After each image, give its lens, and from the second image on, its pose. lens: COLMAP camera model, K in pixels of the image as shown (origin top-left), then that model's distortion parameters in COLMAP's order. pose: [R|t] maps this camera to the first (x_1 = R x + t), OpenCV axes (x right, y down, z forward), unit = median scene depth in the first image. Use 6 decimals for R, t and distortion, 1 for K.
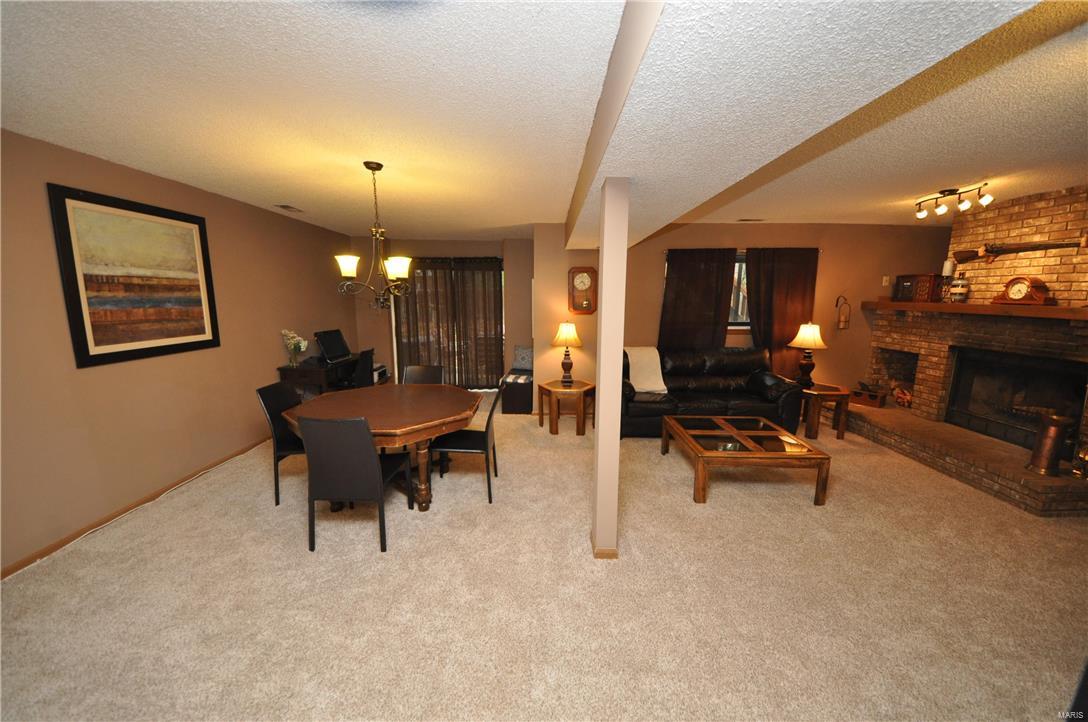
lens RADIAL K [[384.0, 0, 547.5], [0, 384.0, 362.4], [0, 0, 1]] dist [0.038615, -0.022659]
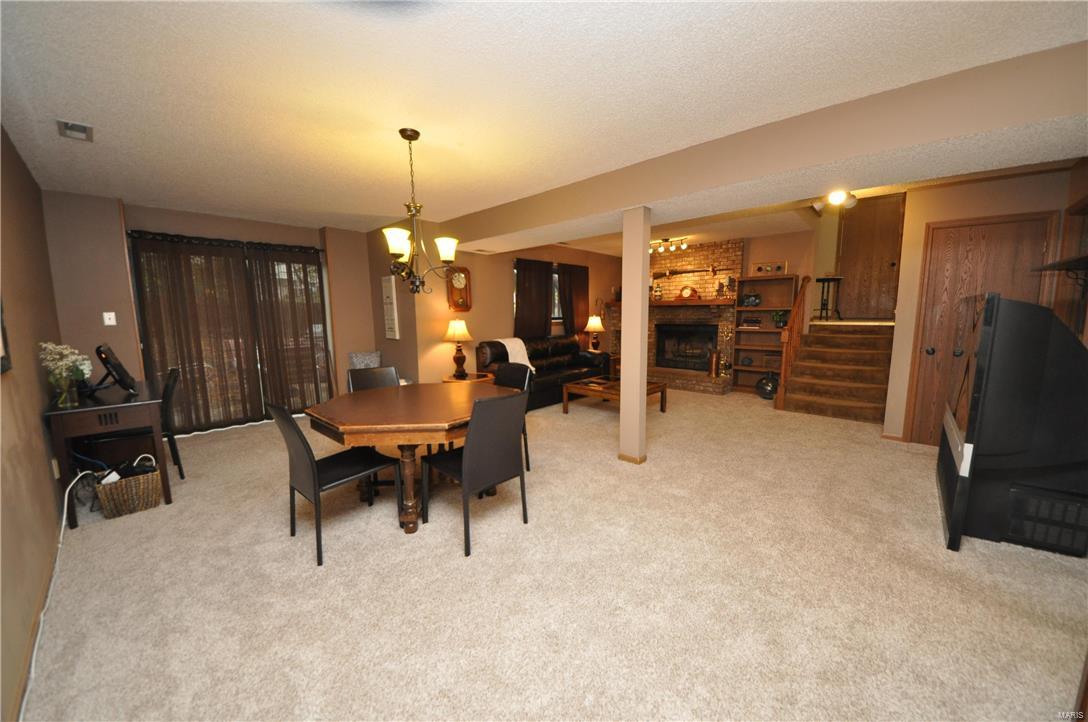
lens RADIAL K [[384.0, 0, 547.5], [0, 384.0, 362.4], [0, 0, 1]] dist [0.038615, -0.022659]
pose [[0.676394, -0.108582, 0.728493, -0.760245], [0.135332, 0.990556, 0.021988, 0.031508], [-0.724000, 0.083716, 0.684701, 0.167299]]
